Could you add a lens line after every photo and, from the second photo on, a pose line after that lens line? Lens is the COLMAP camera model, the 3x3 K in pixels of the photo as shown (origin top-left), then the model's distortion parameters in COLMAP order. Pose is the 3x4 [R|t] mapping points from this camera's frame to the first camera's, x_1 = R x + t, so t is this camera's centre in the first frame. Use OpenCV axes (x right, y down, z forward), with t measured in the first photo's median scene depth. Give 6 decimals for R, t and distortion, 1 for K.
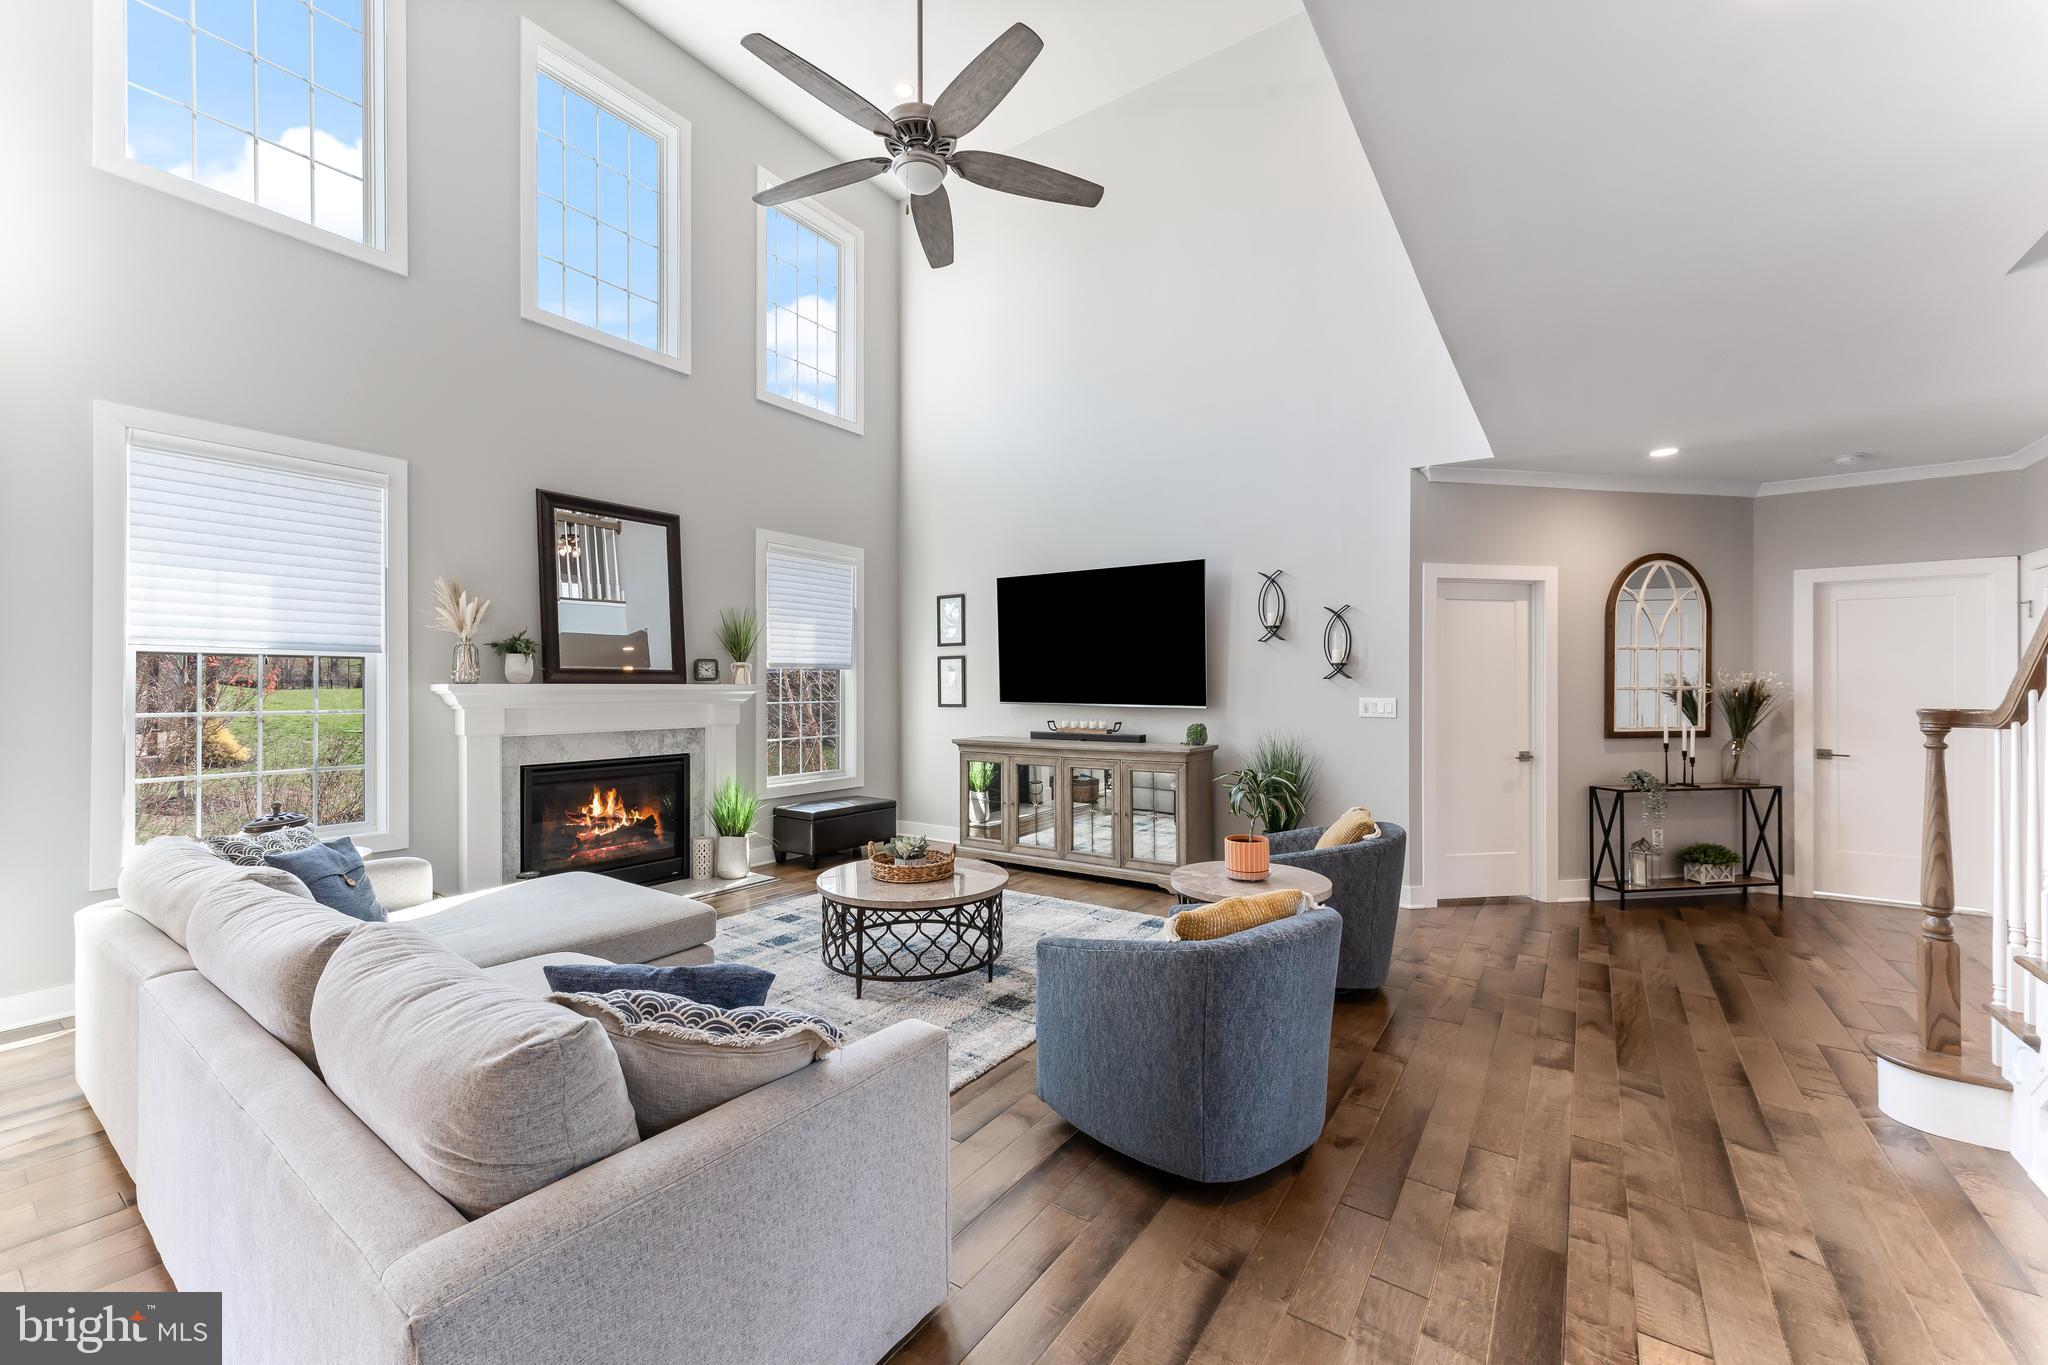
lens RADIAL K [[827.6, 0, 1018.7], [0, 827.6, 696.9], [0, 0, 1]] dist [0.003404, -0.000111]
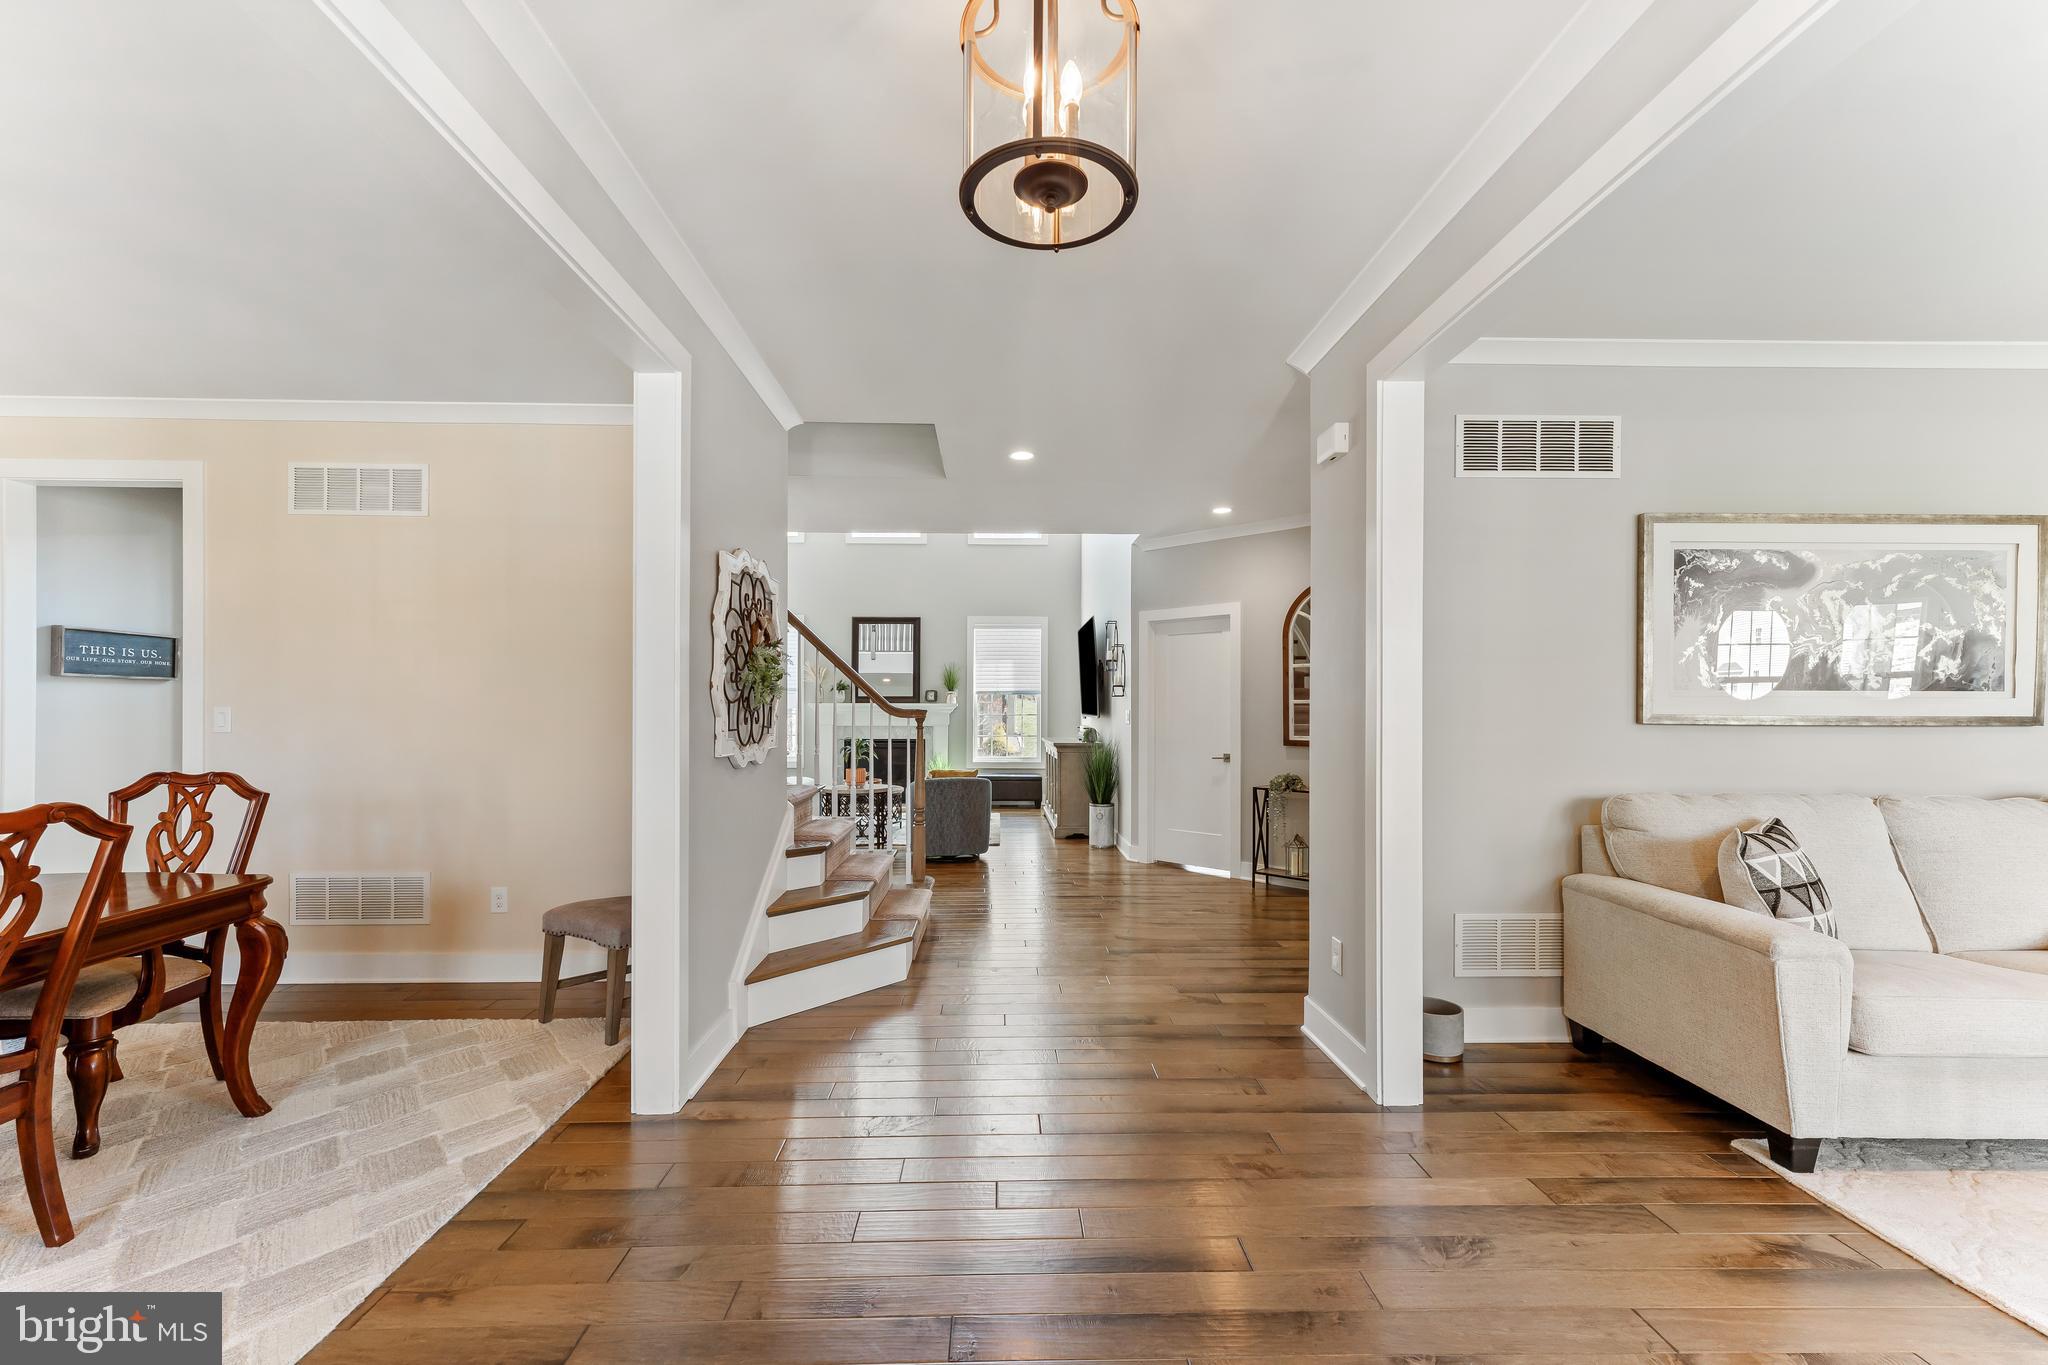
lens RADIAL K [[827.6, 0, 1018.7], [0, 827.6, 696.9], [0, 0, 1]] dist [0.003404, -0.000111]
pose [[0.598680, -0.012852, -0.800885, 1.374505], [-0.009148, 0.999696, -0.022880, 0.012574], [0.800936, 0.021024, 0.598381, 0.021188]]
